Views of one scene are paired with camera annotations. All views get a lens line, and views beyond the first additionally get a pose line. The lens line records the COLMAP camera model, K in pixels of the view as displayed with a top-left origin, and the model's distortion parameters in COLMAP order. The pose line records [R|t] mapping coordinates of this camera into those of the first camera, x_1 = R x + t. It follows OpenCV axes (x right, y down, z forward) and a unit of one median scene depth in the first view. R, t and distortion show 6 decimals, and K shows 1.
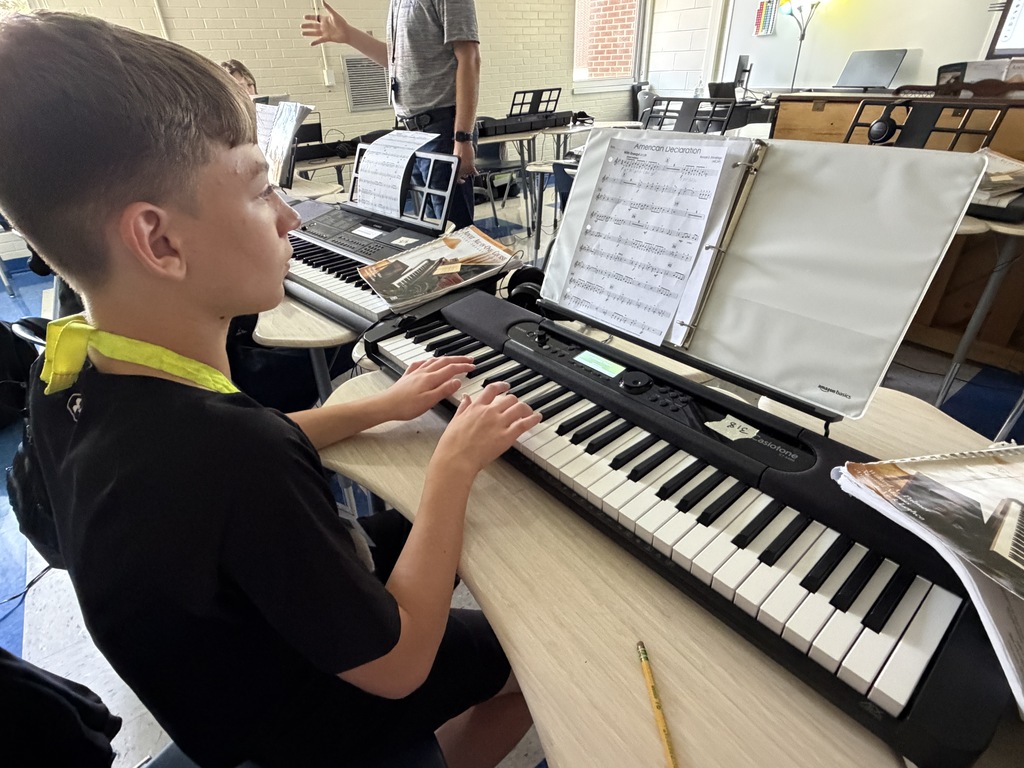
lens RADIAL K [[523.0, 0, 504.8], [0, 523.0, 376.9], [0, 0, 1]] dist [-0.002044, 0.000805]
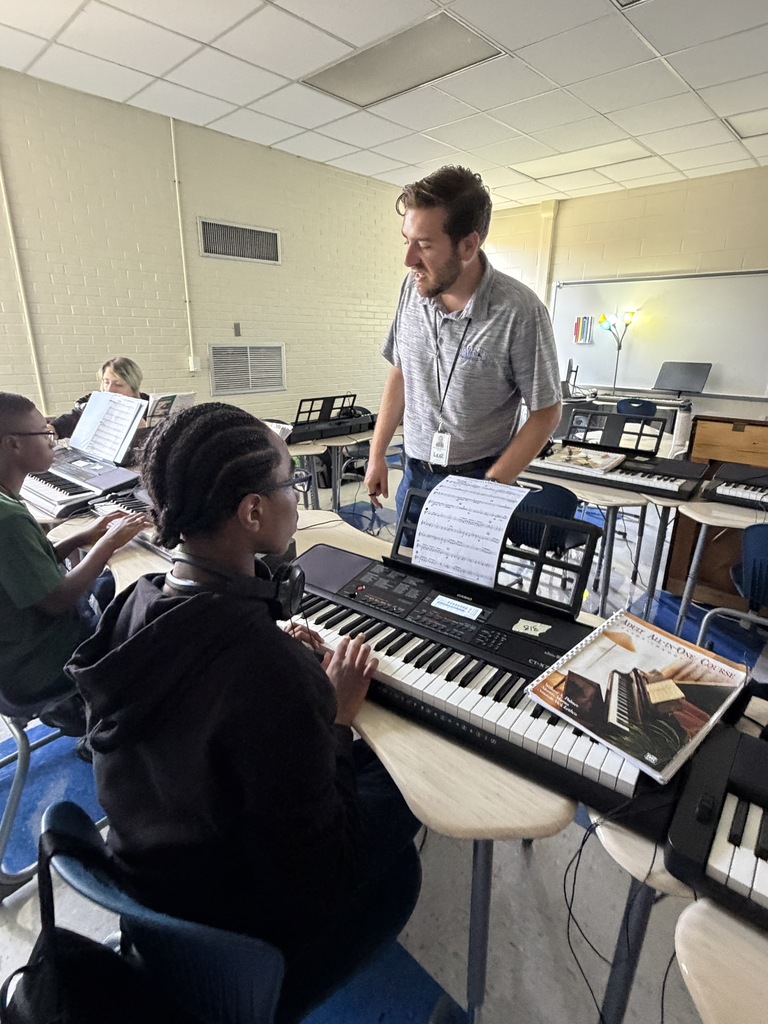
lens RADIAL K [[523.0, 0, 384.4], [0, 523.0, 504.7], [0, 0, 1]] dist [-0.002044, 0.000805]
pose [[0.985152, -0.003413, 0.171649, -0.825081], [0.043439, 0.972225, -0.229983, -0.404642], [-0.166097, 0.234025, 0.957938, 0.351395]]
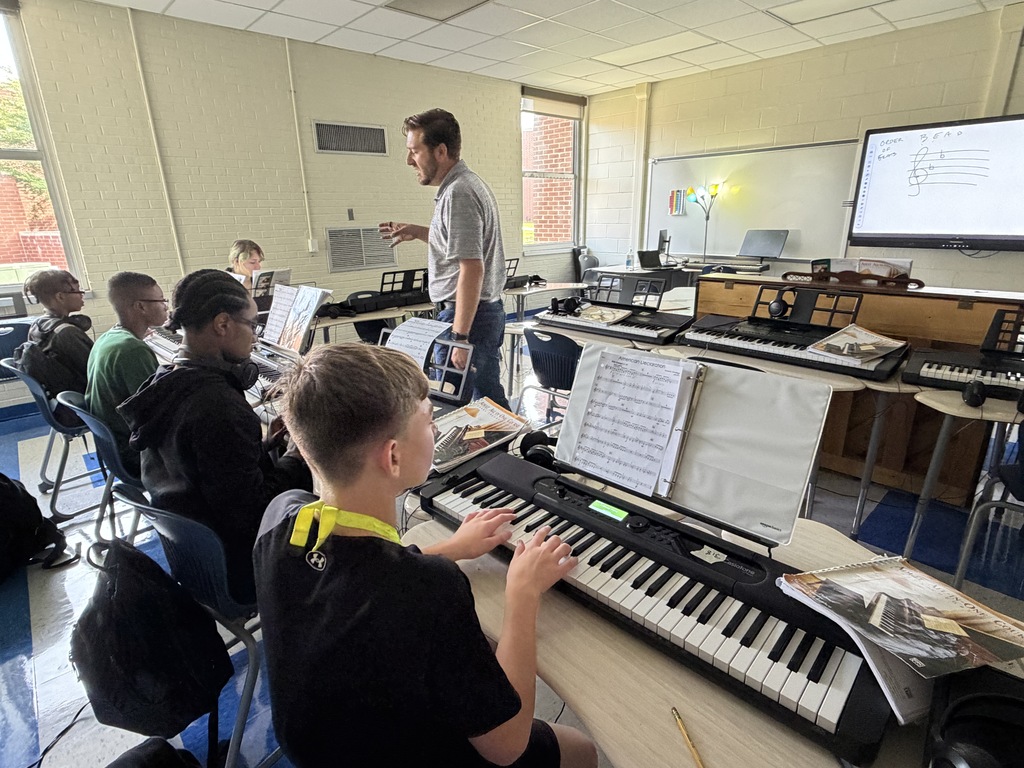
lens RADIAL K [[523.0, 0, 506.4], [0, 523.0, 380.9], [0, 0, 1]] dist [-0.002044, 0.000805]
pose [[0.994750, -0.015605, 0.101137, -0.204487], [0.038787, 0.972057, -0.231518, -0.044437], [-0.094698, 0.234225, 0.967559, -0.361124]]
